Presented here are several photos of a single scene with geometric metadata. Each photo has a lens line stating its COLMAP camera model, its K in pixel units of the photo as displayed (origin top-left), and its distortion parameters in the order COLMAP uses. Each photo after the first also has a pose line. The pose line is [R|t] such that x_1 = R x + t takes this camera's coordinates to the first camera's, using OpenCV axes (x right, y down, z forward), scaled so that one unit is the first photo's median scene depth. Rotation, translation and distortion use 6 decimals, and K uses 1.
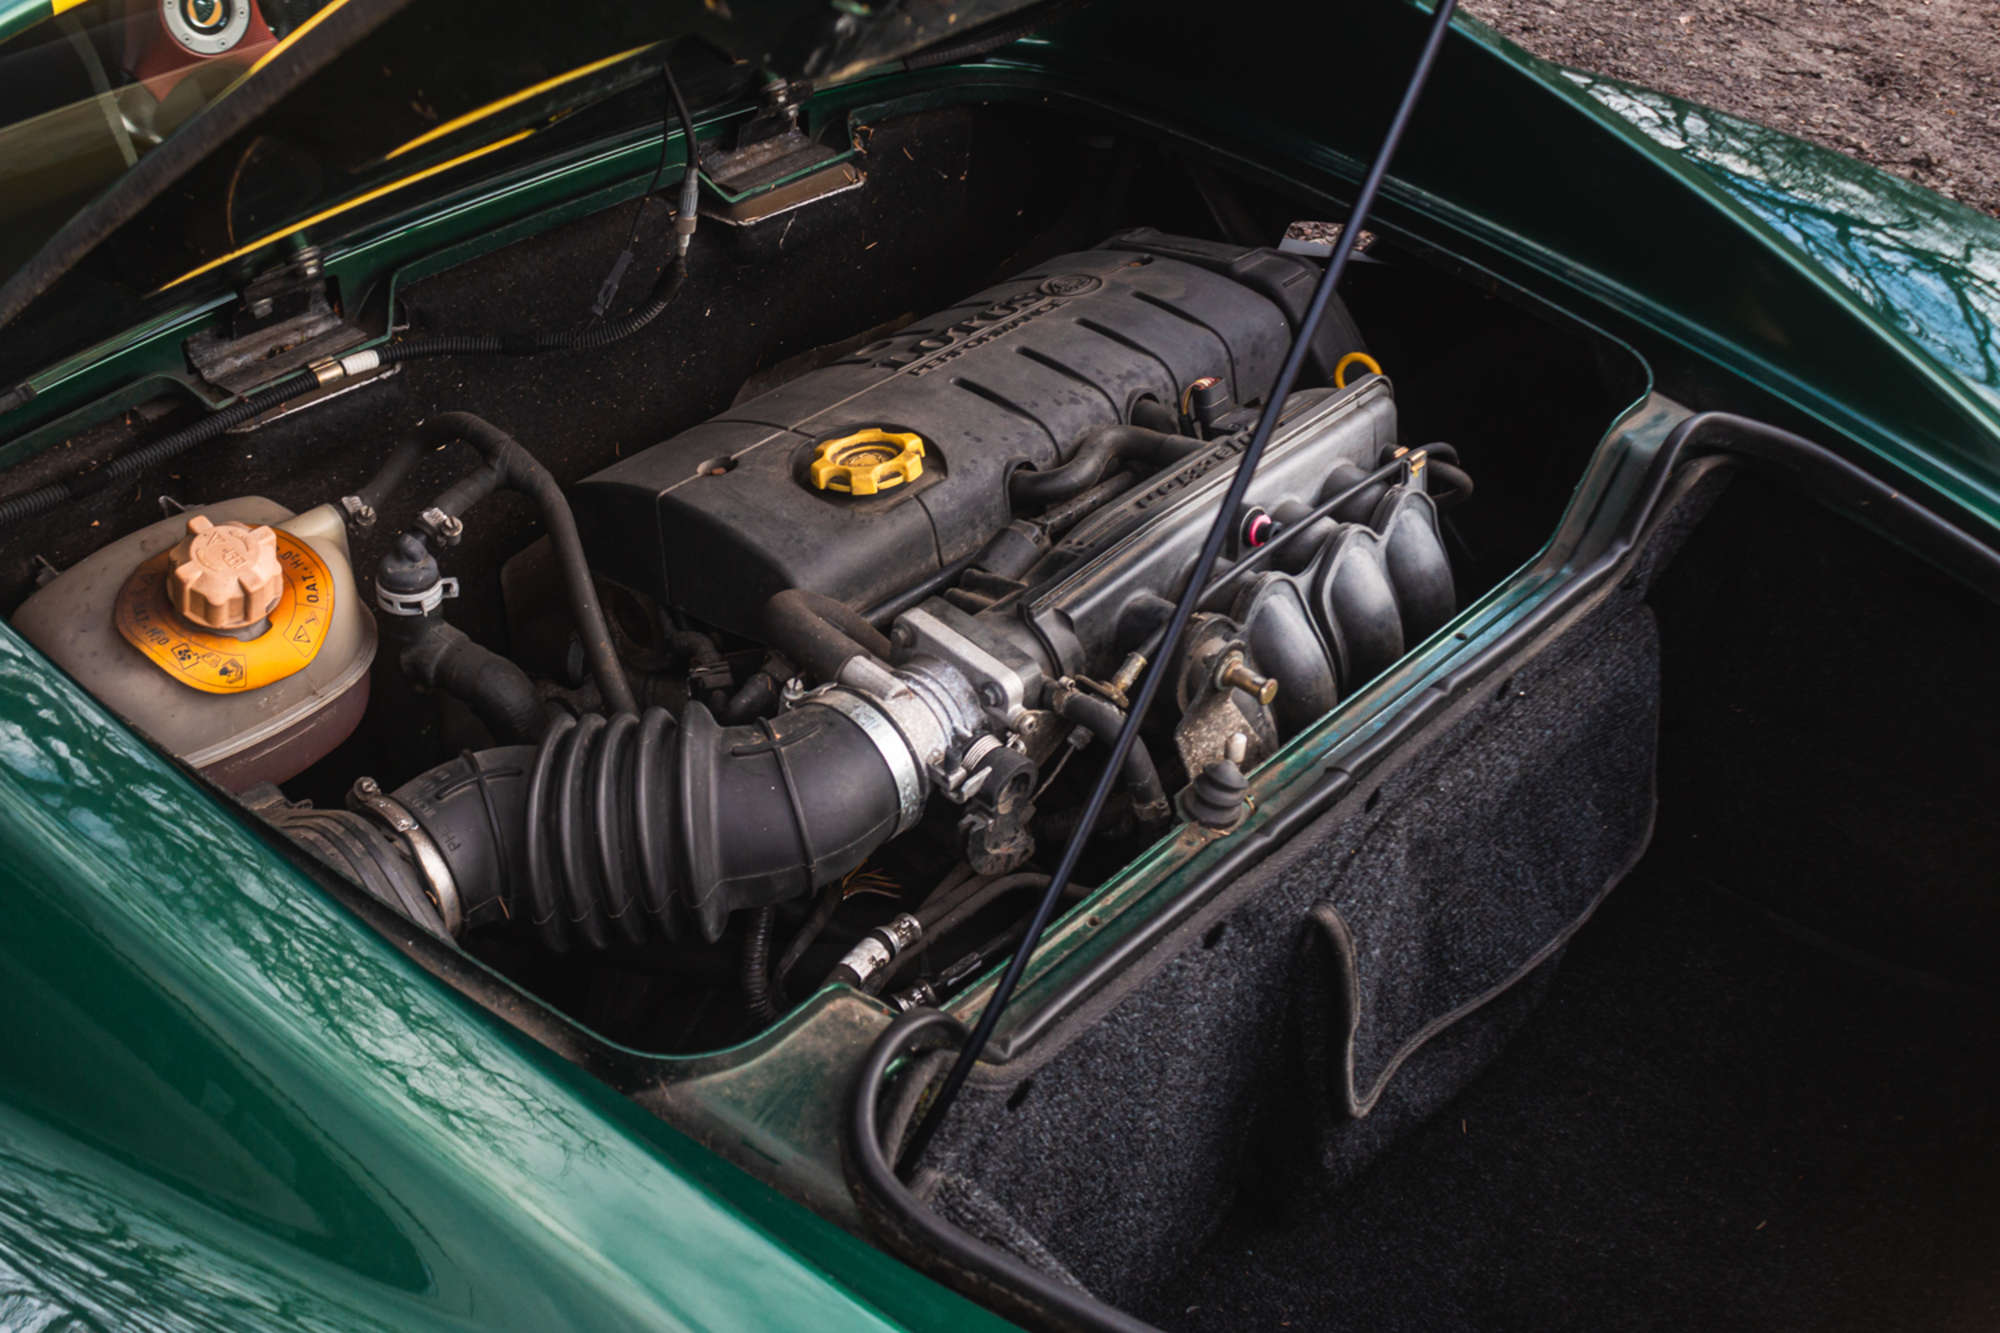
lens RADIAL K [[2243.1, 0, 1000.0], [0, 2243.1, 666.5], [0, 0, 1]] dist [-0.114929, 0.006935]
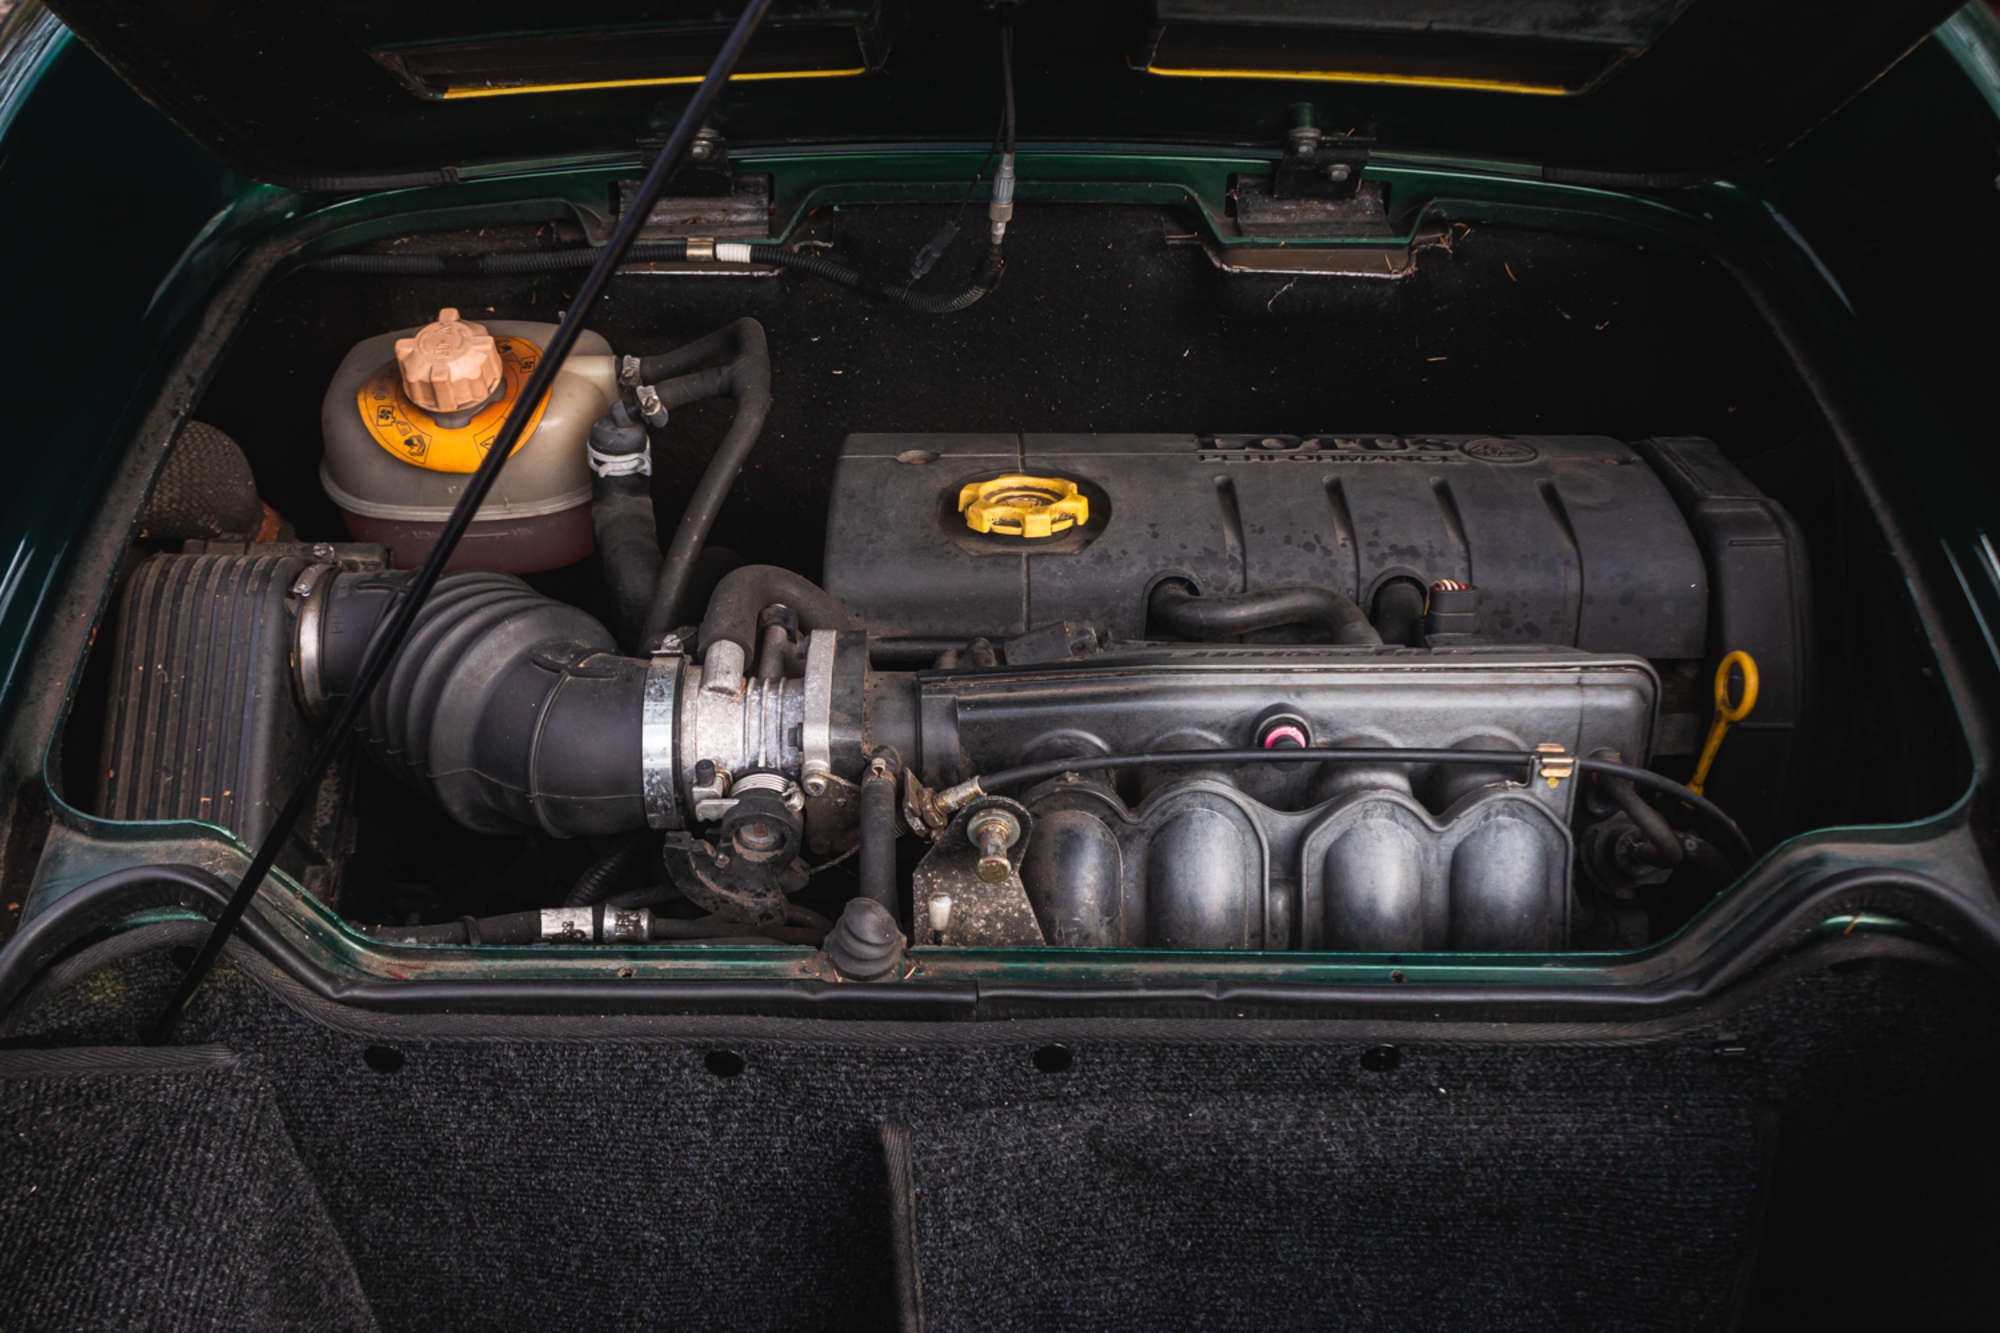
lens RADIAL K [[2243.1, 0, 1000.0], [0, 2243.1, 666.5], [0, 0, 1]] dist [-0.114929, 0.006935]
pose [[0.642766, 0.380254, -0.665026, 0.563217], [-0.422141, 0.900226, 0.106729, -0.126678], [0.639257, 0.212133, 0.739155, 0.345956]]
